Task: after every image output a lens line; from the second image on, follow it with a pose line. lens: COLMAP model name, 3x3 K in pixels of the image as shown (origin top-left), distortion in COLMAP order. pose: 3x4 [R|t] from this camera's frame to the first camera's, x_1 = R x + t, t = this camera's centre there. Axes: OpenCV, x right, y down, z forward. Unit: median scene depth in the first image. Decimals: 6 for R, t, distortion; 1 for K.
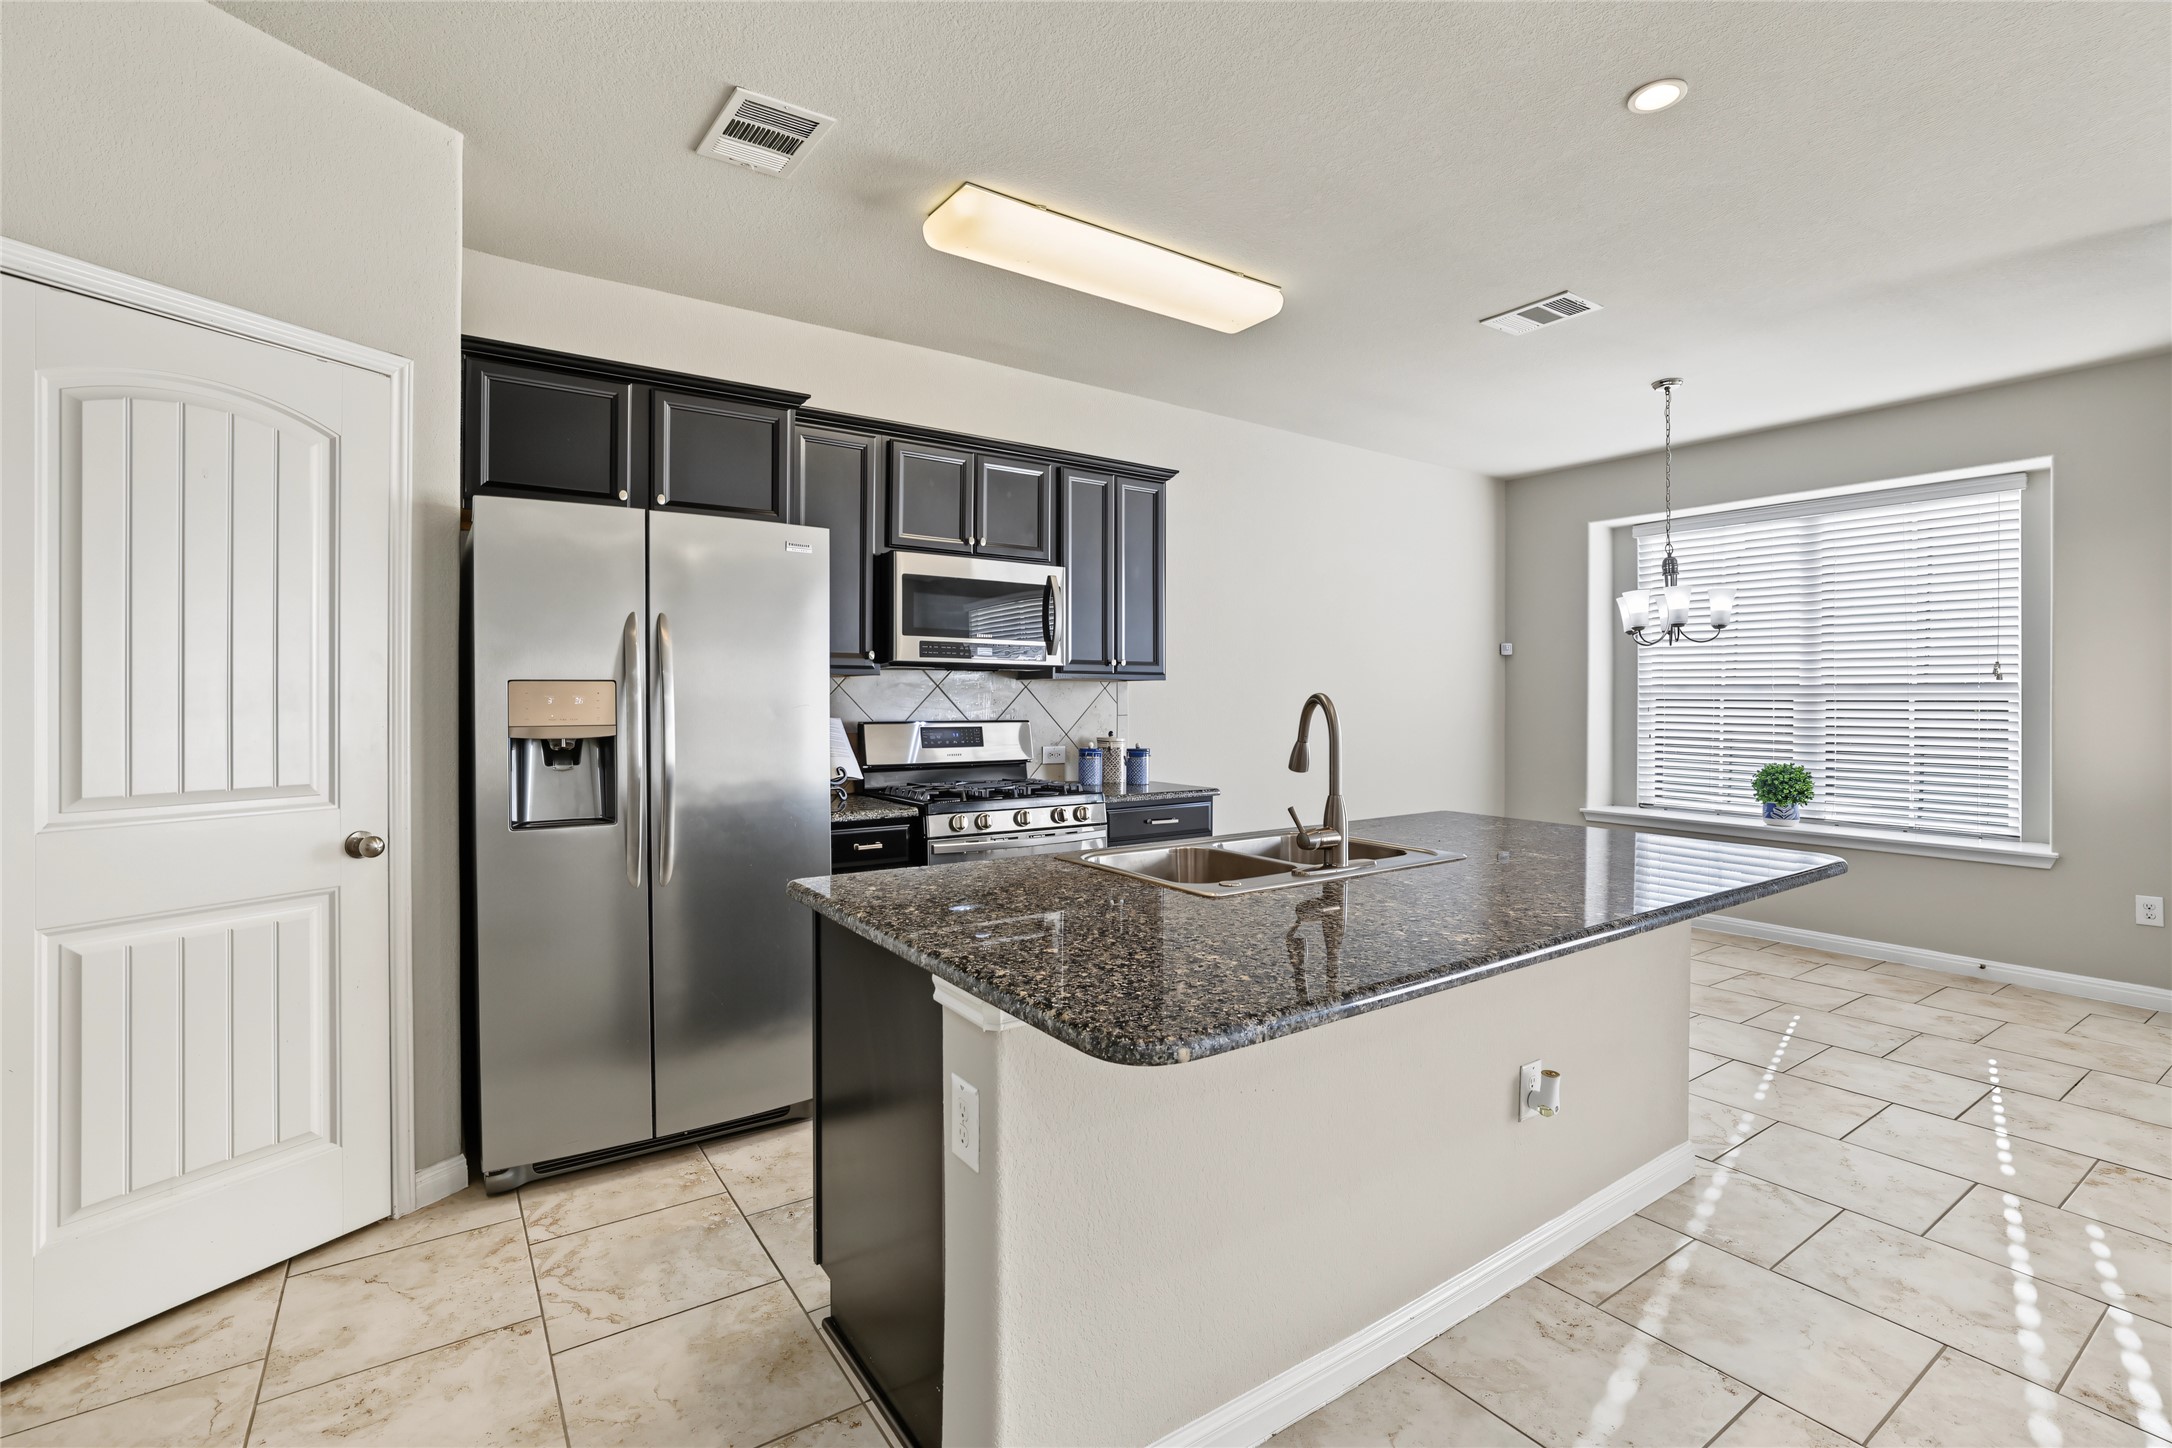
lens RADIAL K [[977.6, 0, 1070.2], [0, 977.6, 703.3], [0, 0, 1]] dist [-0.019122, 0.000692]
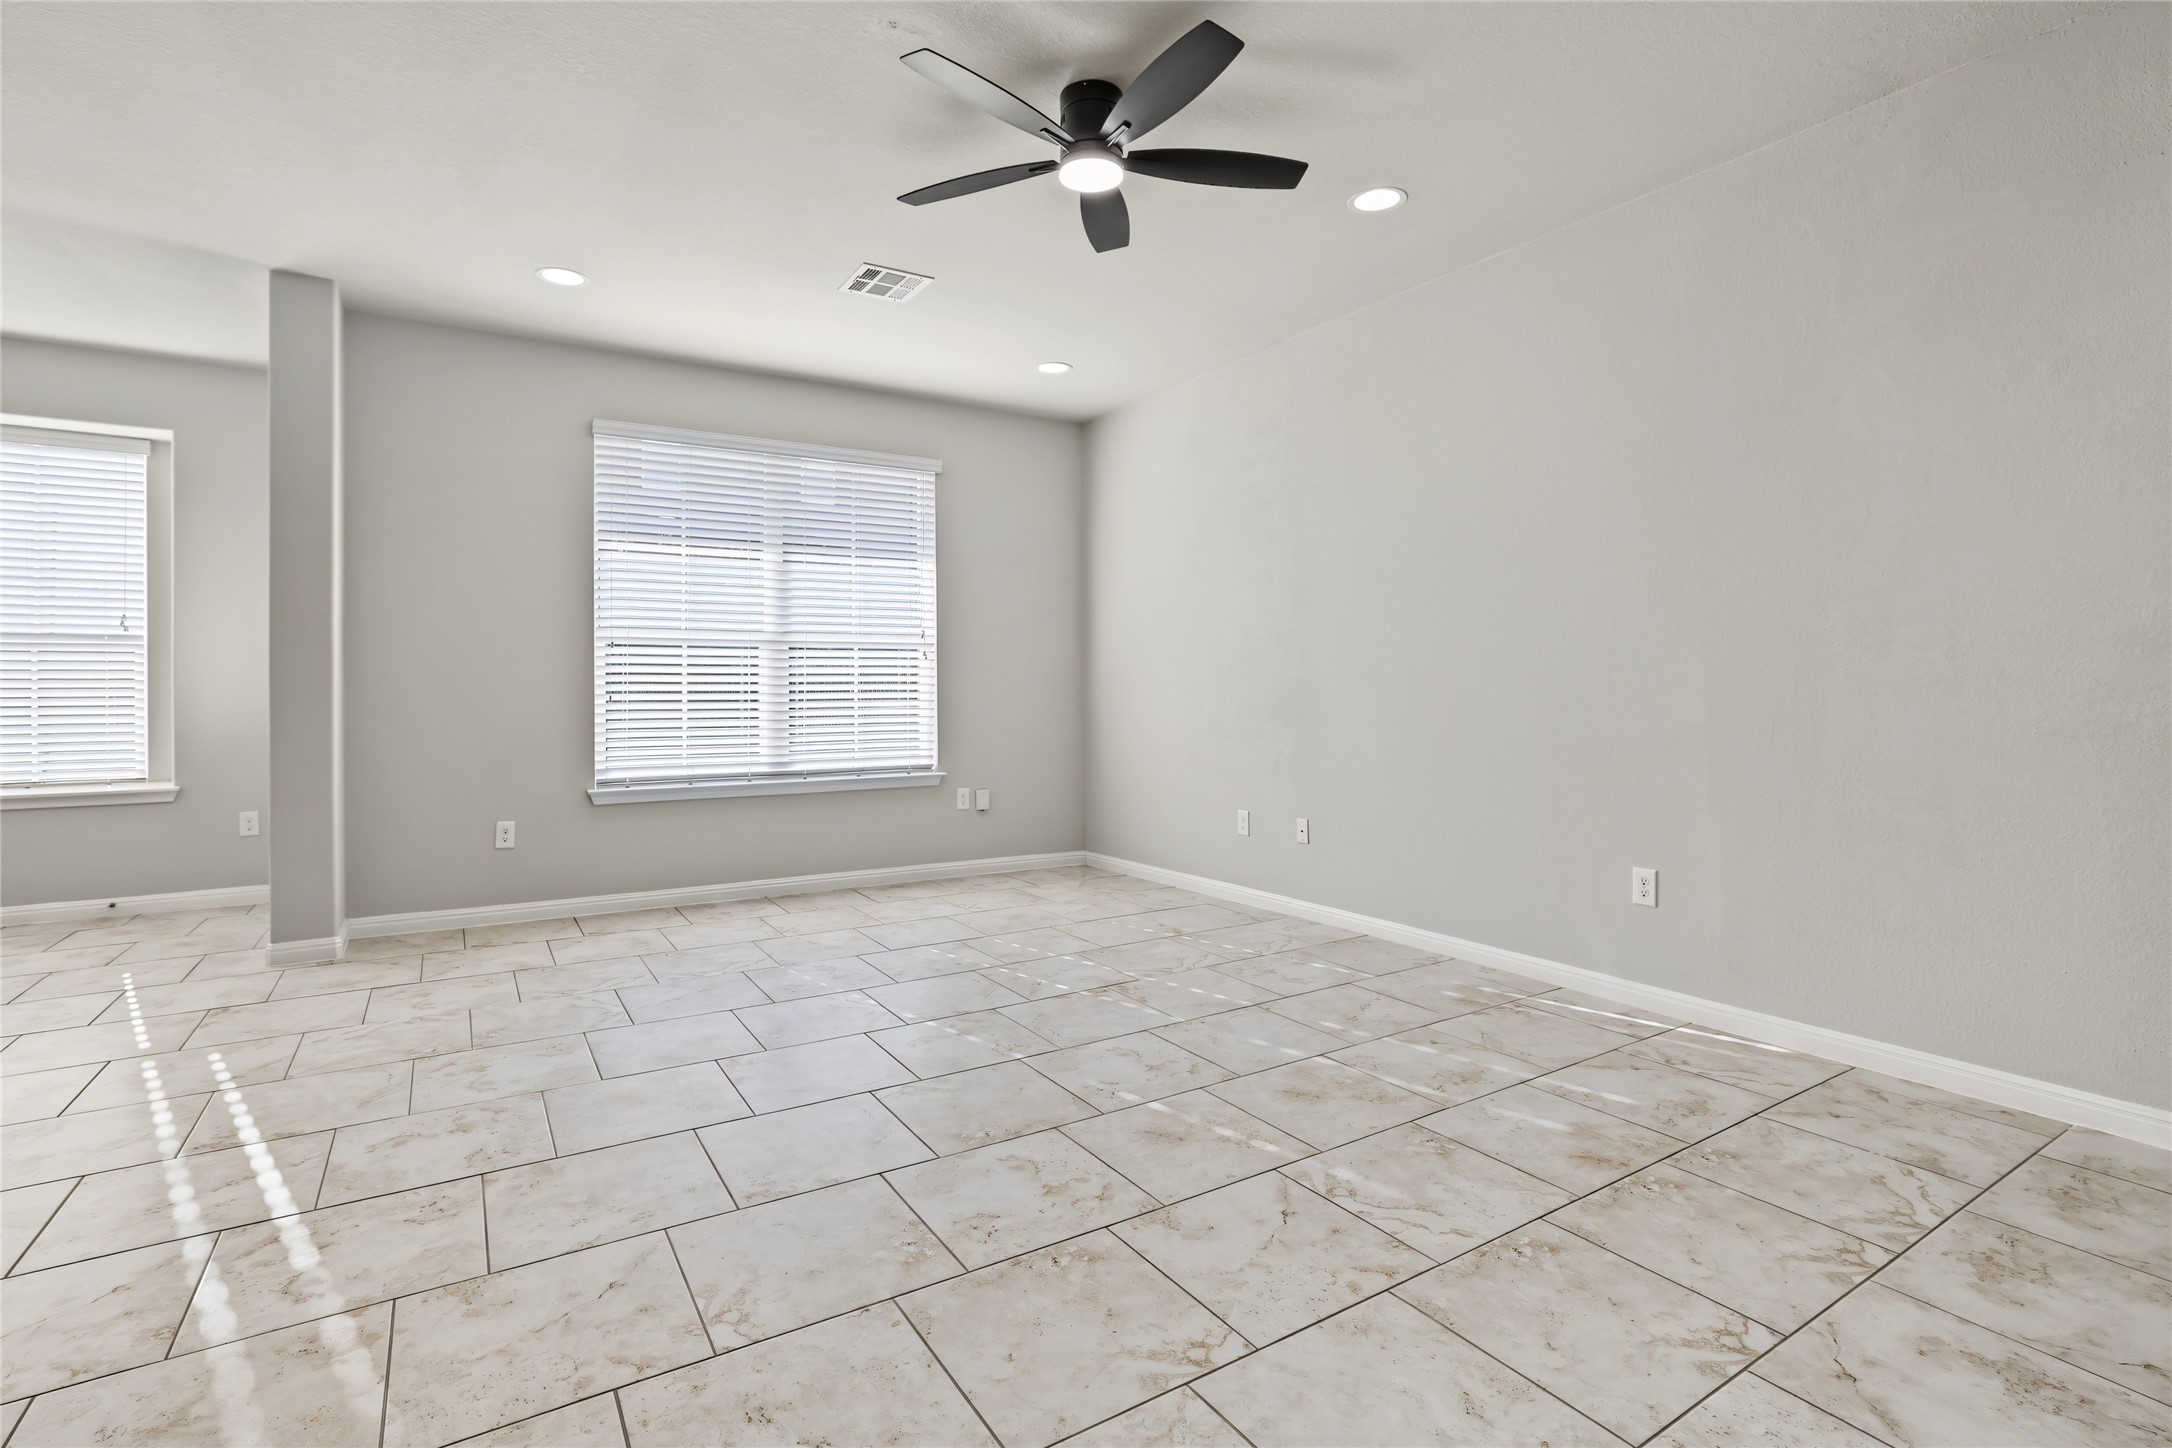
lens RADIAL K [[1017.6, 0, 1071.5], [0, 1017.6, 681.0], [0, 0, 1]] dist [-0.047806, 0.020211]
pose [[0.040089, 0.001398, 0.999195, -0.136147], [0.006078, 0.999980, -0.001643, 0.058690], [-0.999178, 0.006139, 0.040079, -0.141237]]
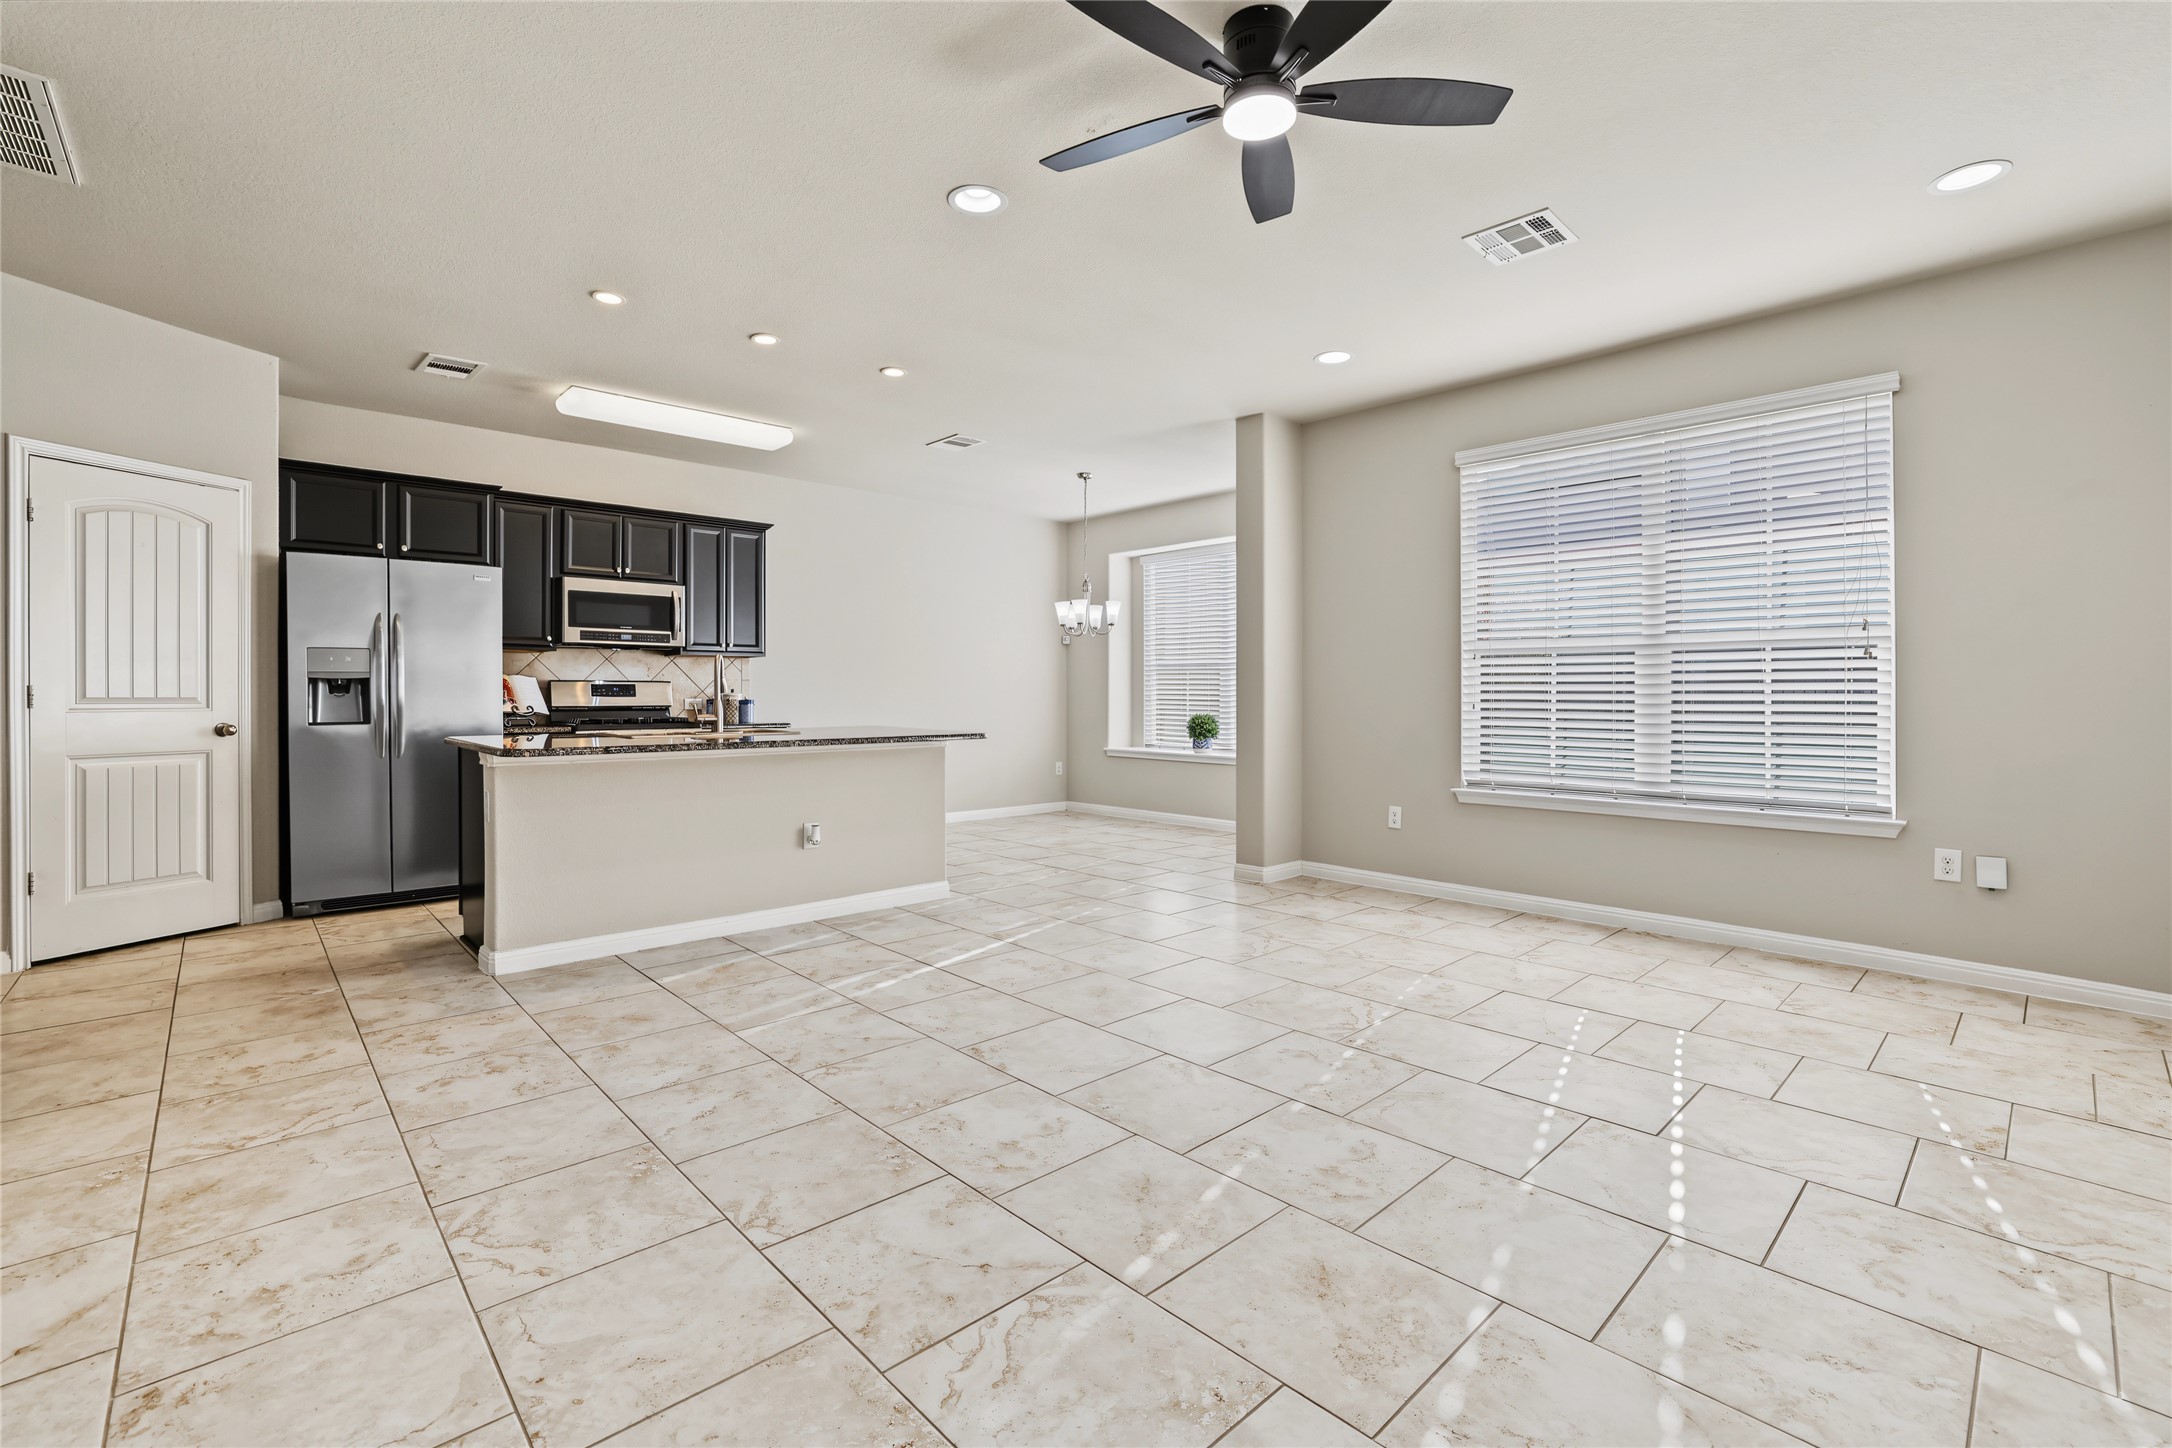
lens RADIAL K [[944.2, 0, 1076.7], [0, 944.2, 698.1], [0, 0, 1]] dist [-0.042585, 0.015345]
pose [[0.987910, -0.001900, 0.155015, 0.525651], [0.001795, 0.999998, 0.000815, 0.062790], [-0.155017, -0.000527, 0.987912, -0.850848]]
